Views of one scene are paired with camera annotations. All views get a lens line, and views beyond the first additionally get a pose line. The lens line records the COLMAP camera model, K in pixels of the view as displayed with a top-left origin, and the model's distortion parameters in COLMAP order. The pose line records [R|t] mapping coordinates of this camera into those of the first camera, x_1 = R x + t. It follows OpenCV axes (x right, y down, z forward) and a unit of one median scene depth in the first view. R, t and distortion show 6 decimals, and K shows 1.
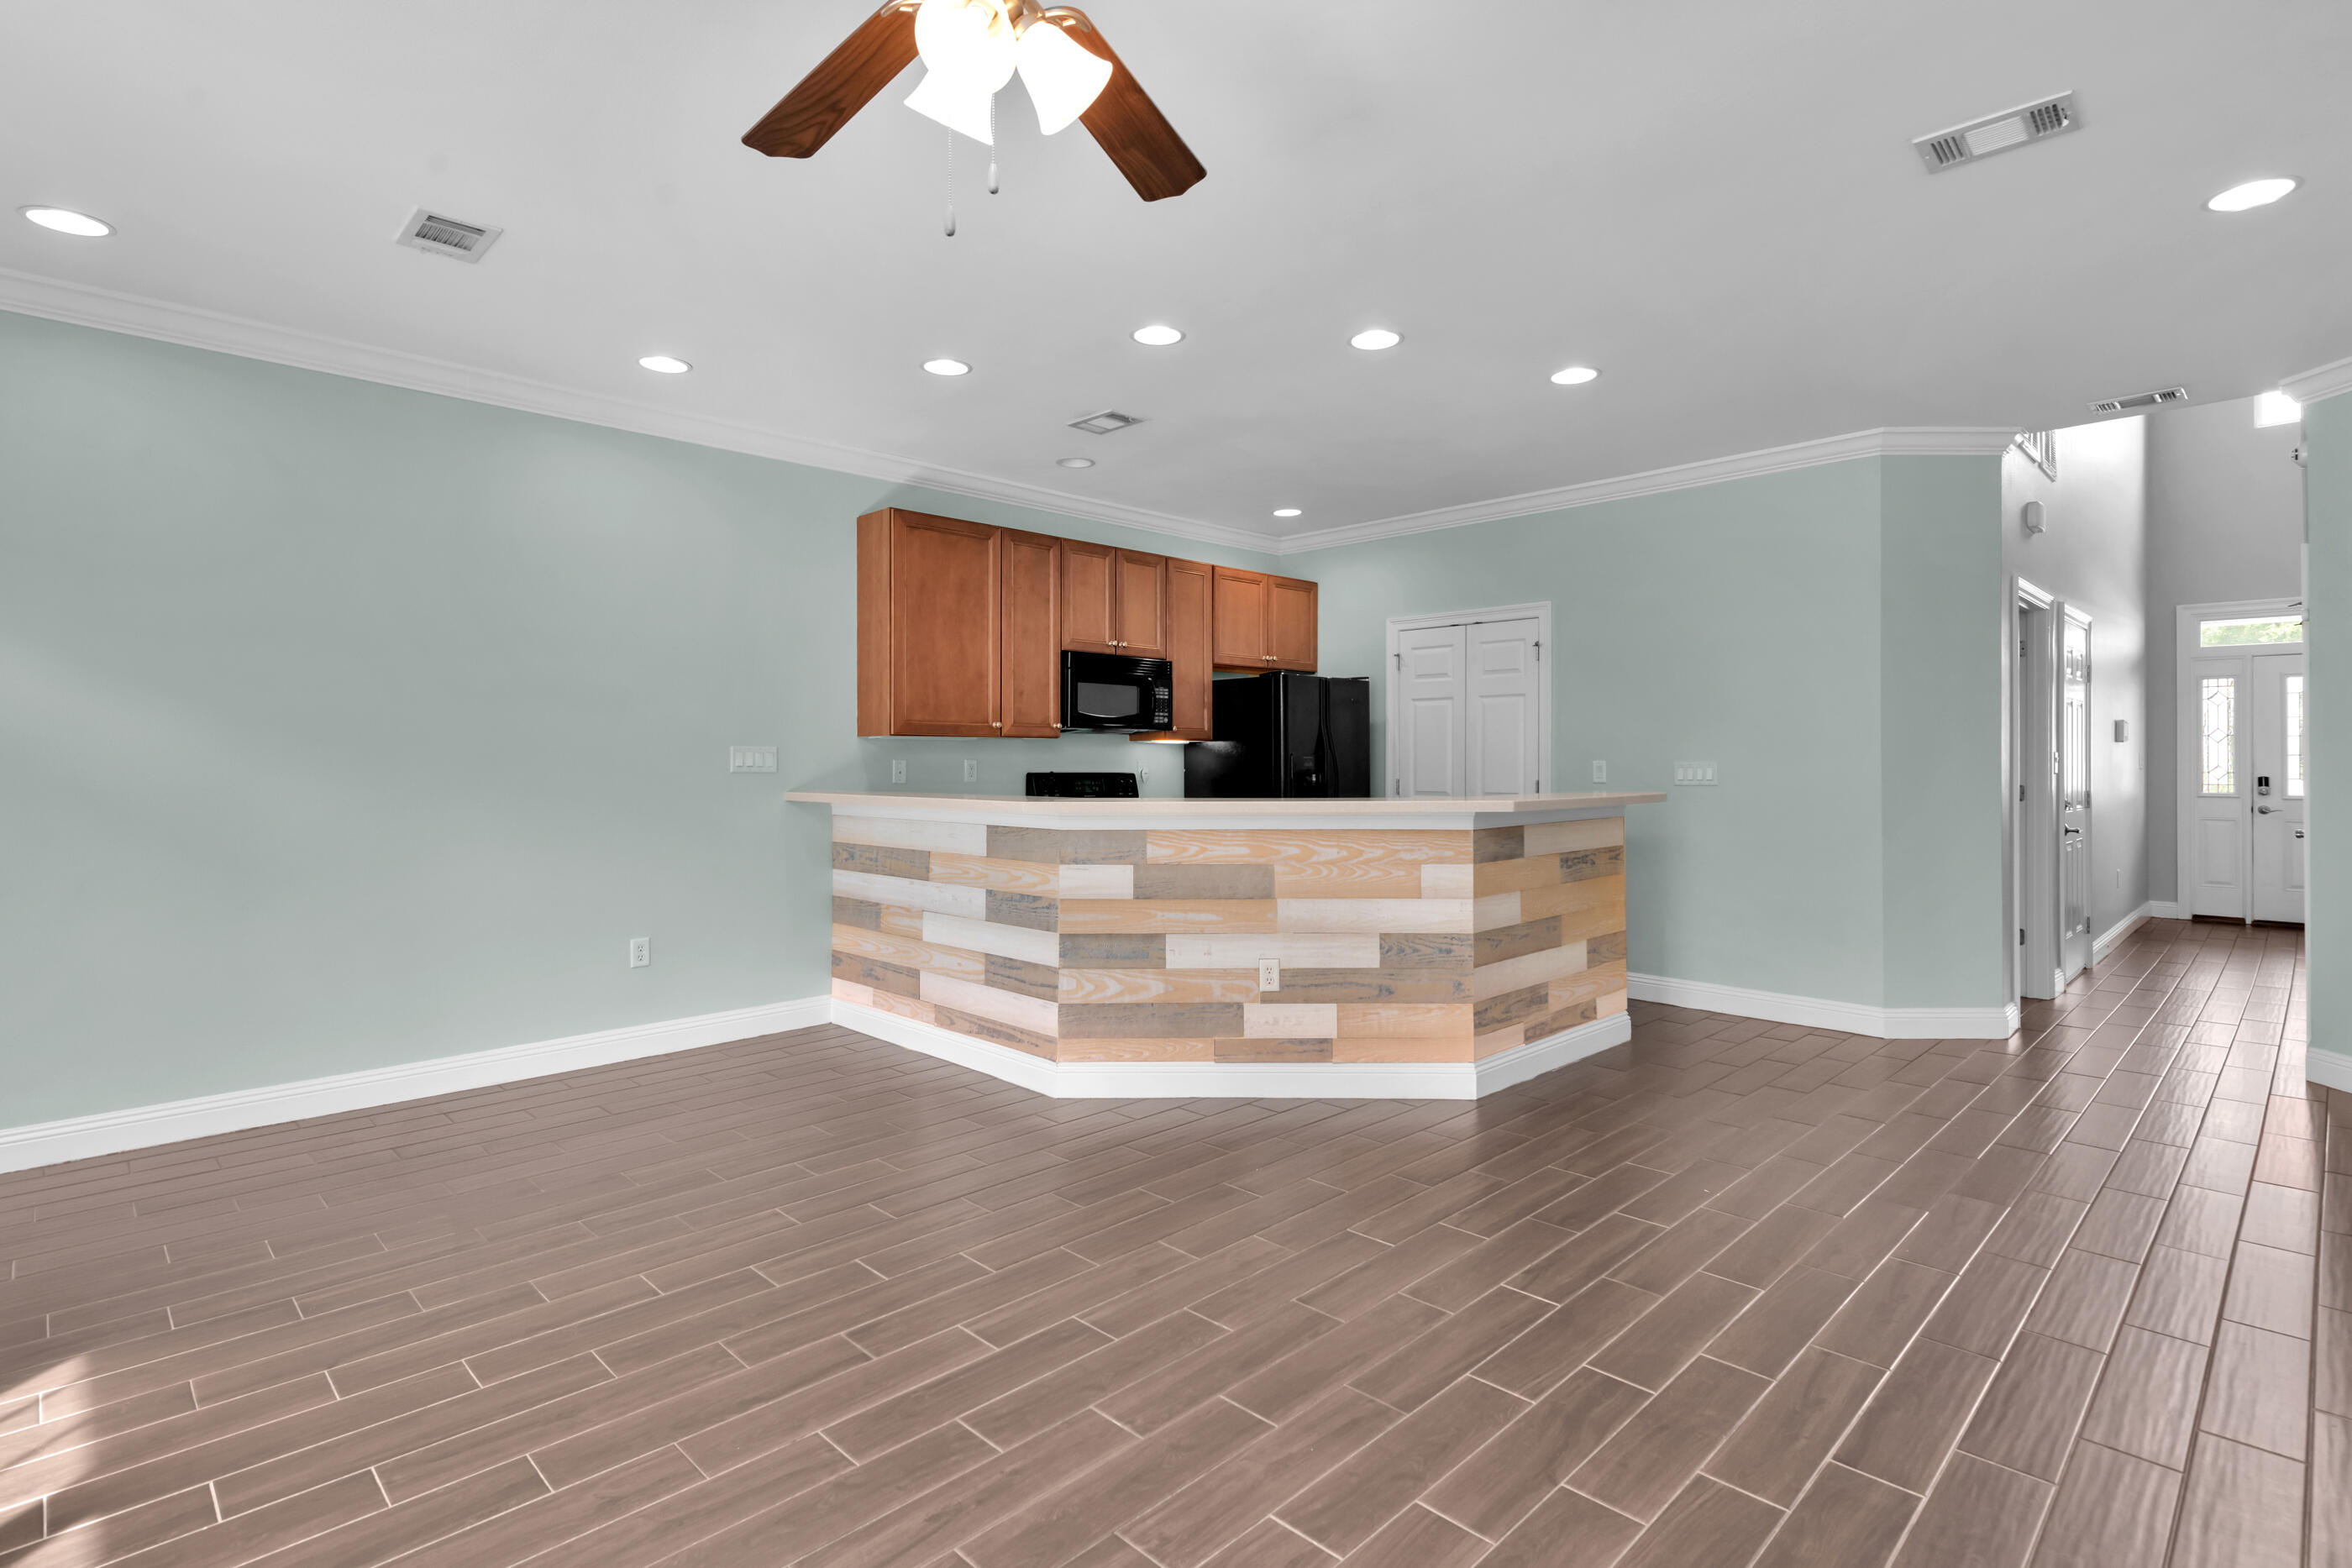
lens RADIAL K [[1154.8, 0, 1210.3], [0, 1154.8, 770.1], [0, 0, 1]] dist [0.003355, -0.004962]
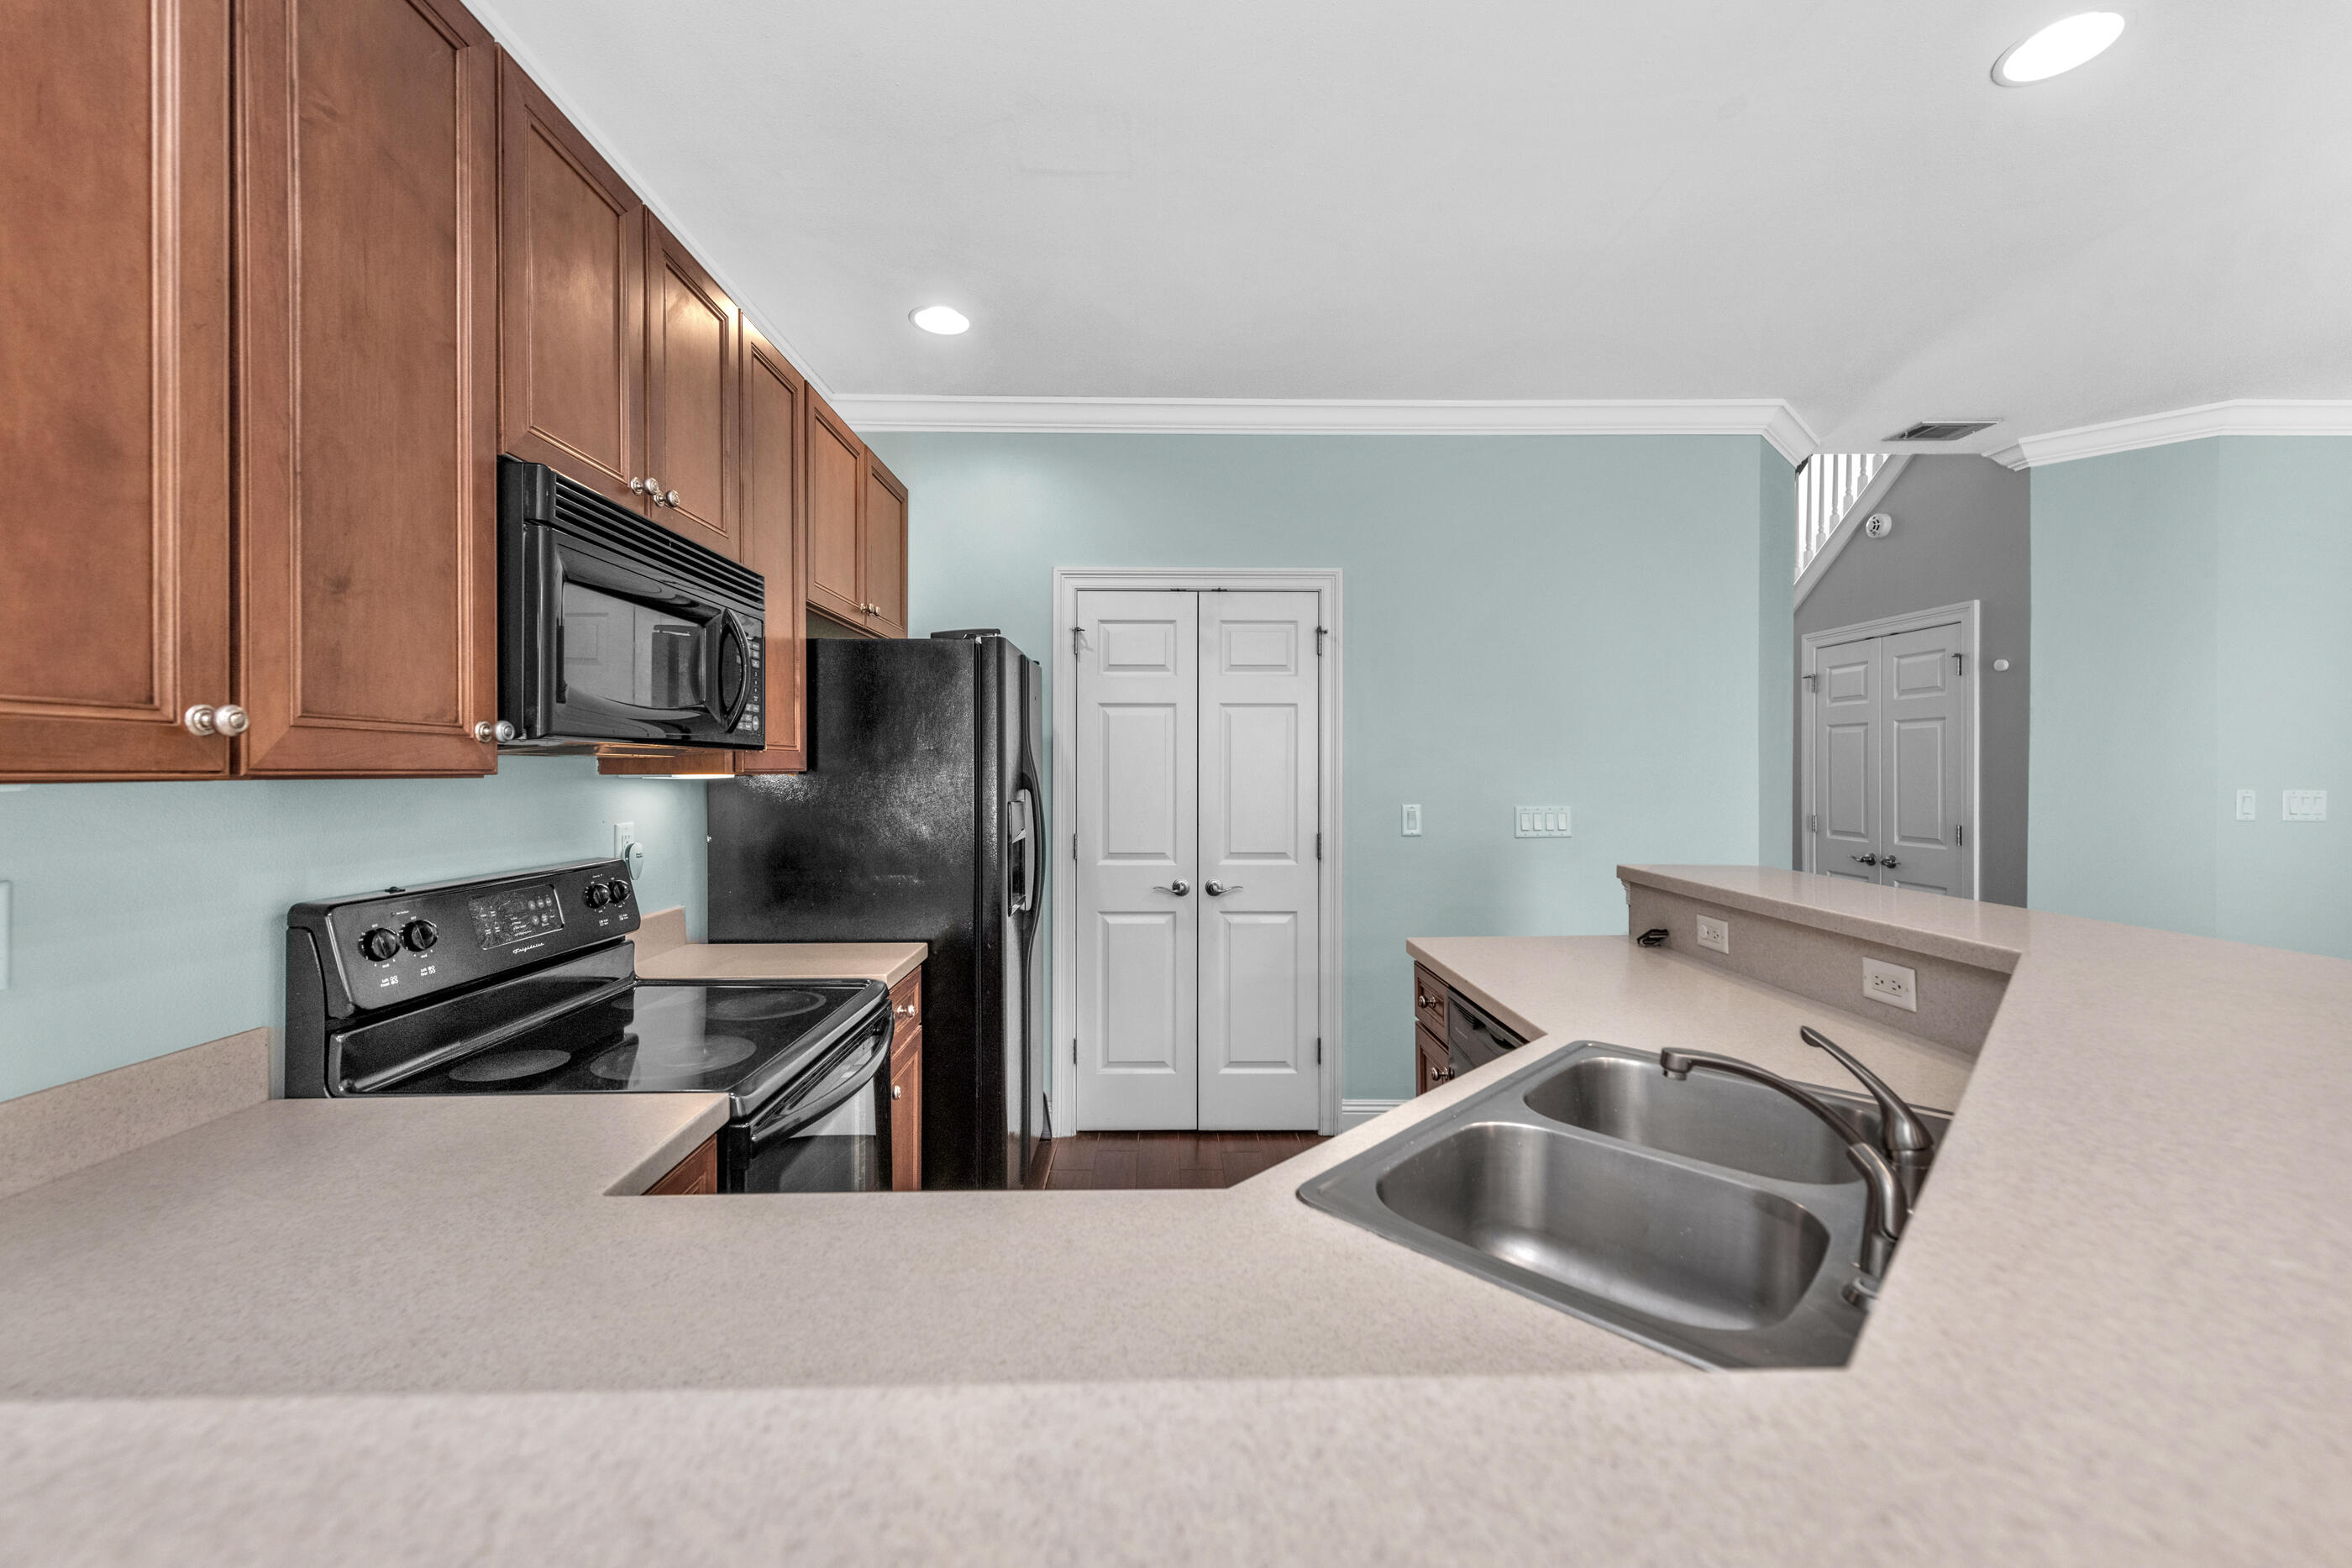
lens RADIAL K [[943.2, 0, 1207.9], [0, 943.2, 781.9], [0, 0, 1]] dist [0.008840, -0.000156]
pose [[0.684963, -0.007870, 0.728535, -0.197500], [0.005219, 0.999969, 0.005896, -0.029423], [-0.728559, -0.000236, 0.684983, 0.798899]]
